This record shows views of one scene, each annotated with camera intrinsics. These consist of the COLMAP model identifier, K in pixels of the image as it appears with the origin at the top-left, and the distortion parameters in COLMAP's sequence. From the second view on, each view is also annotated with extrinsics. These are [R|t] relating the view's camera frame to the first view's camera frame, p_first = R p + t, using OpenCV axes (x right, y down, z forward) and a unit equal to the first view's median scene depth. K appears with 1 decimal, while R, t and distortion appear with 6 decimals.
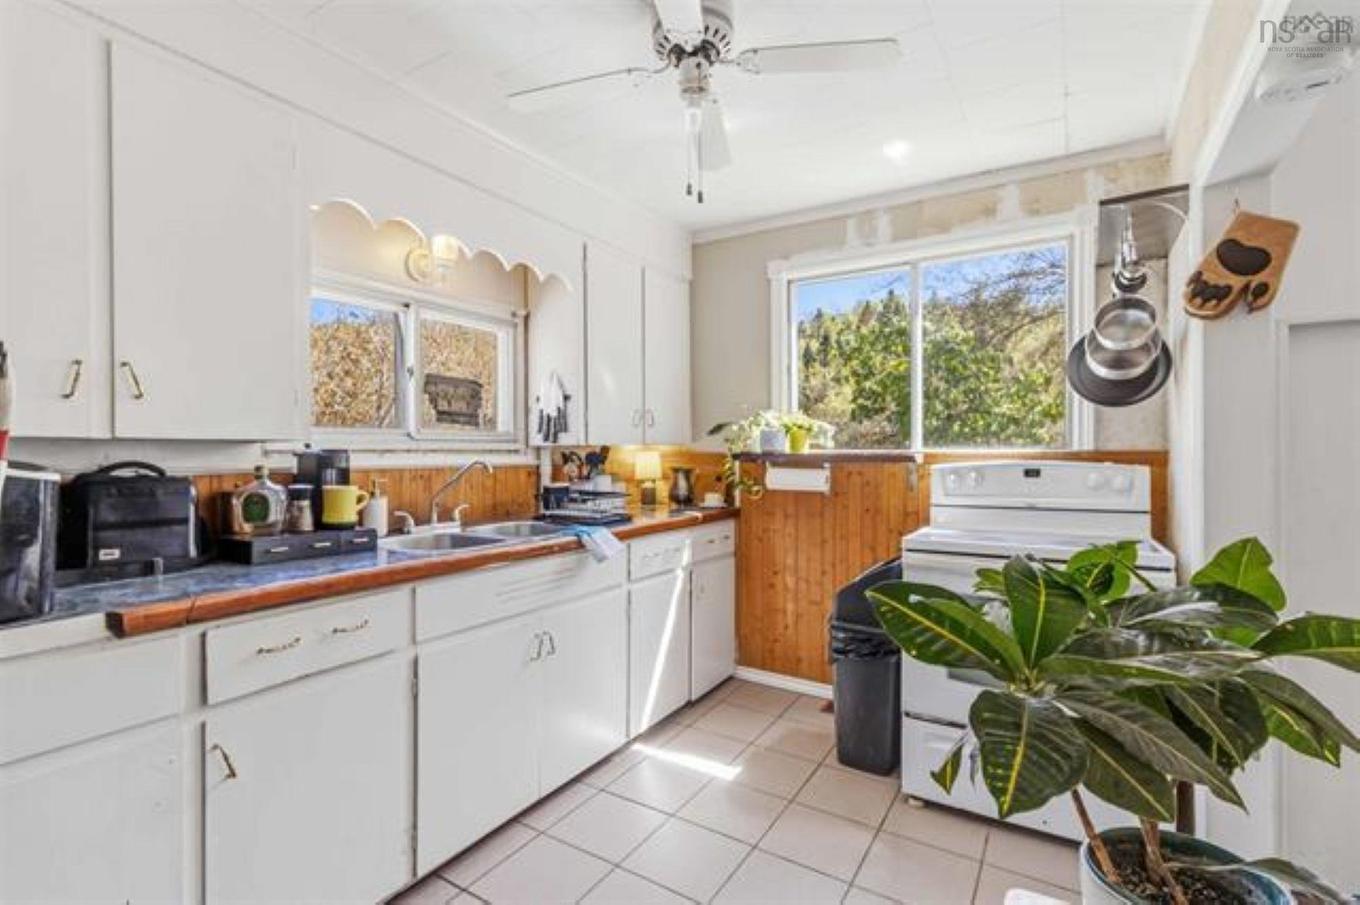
lens RADIAL K [[626.6, 0, 681.3], [0, 626.6, 457.7], [0, 0, 1]] dist [0.001334, 0.000270]
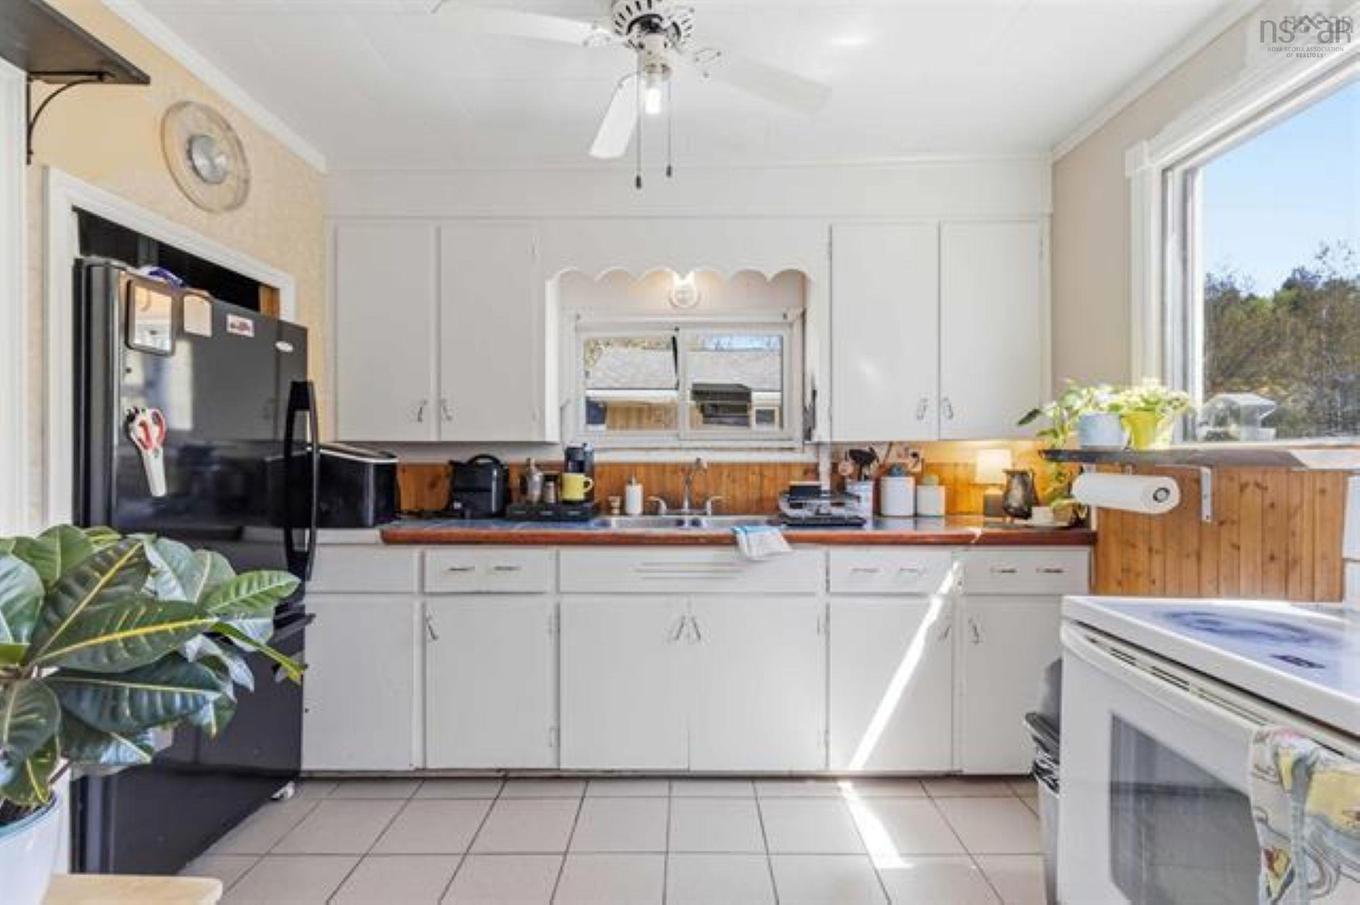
lens RADIAL K [[626.6, 0, 681.3], [0, 626.6, 457.7], [0, 0, 1]] dist [0.001334, 0.000270]
pose [[0.523394, 0.005905, -0.852070, 0.570825], [-0.008002, 0.999966, 0.002015, 0.003610], [0.852053, 0.005764, 0.523424, 0.353227]]
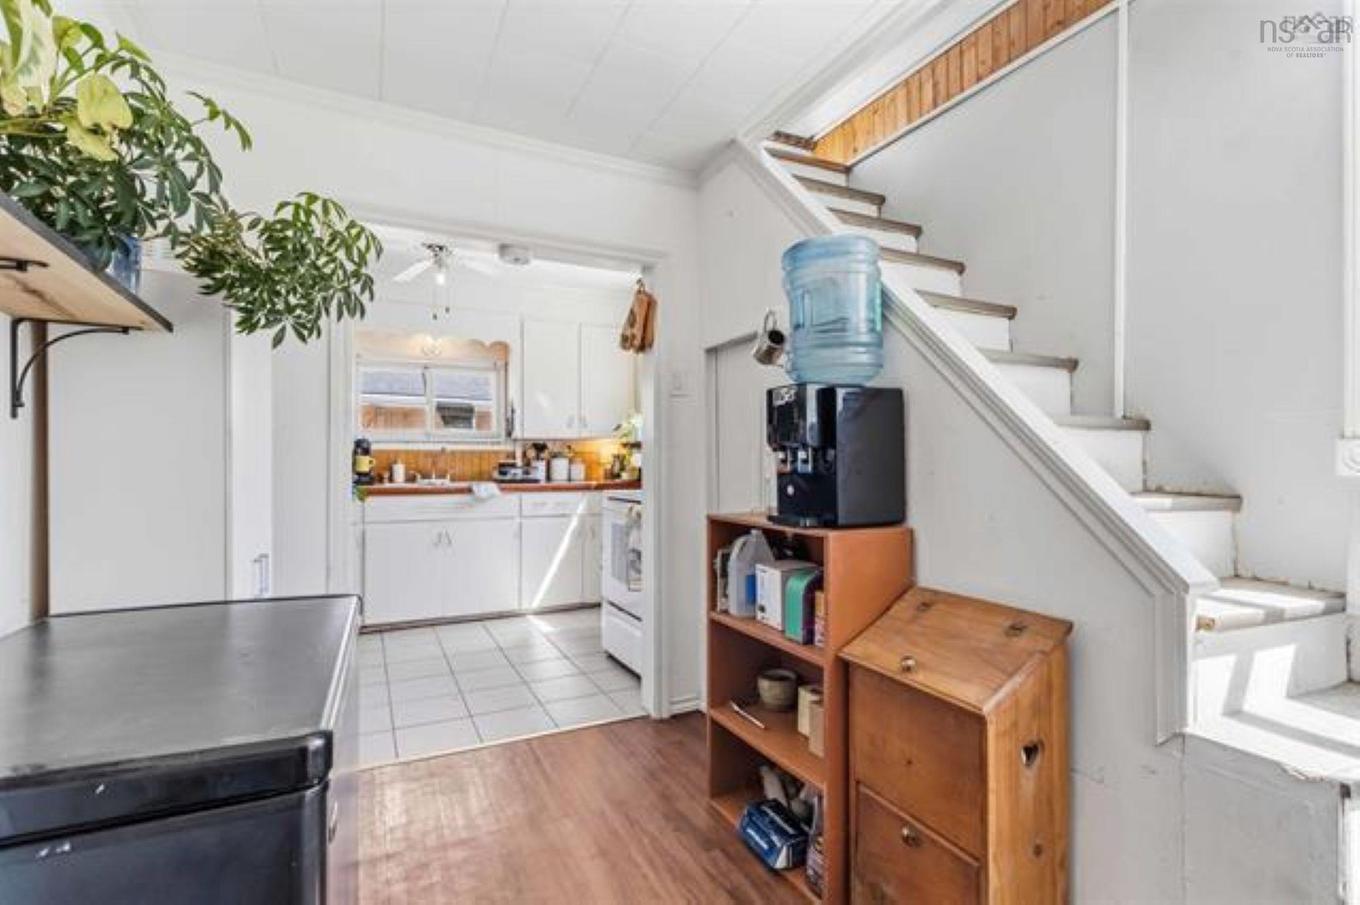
lens RADIAL K [[626.6, 0, 681.3], [0, 626.6, 457.7], [0, 0, 1]] dist [0.001334, 0.000270]
pose [[0.860193, 0.001114, -0.509968, 1.177473], [-0.006307, 0.999944, -0.008453, 0.047382], [0.509930, 0.010487, 0.860152, -0.258150]]
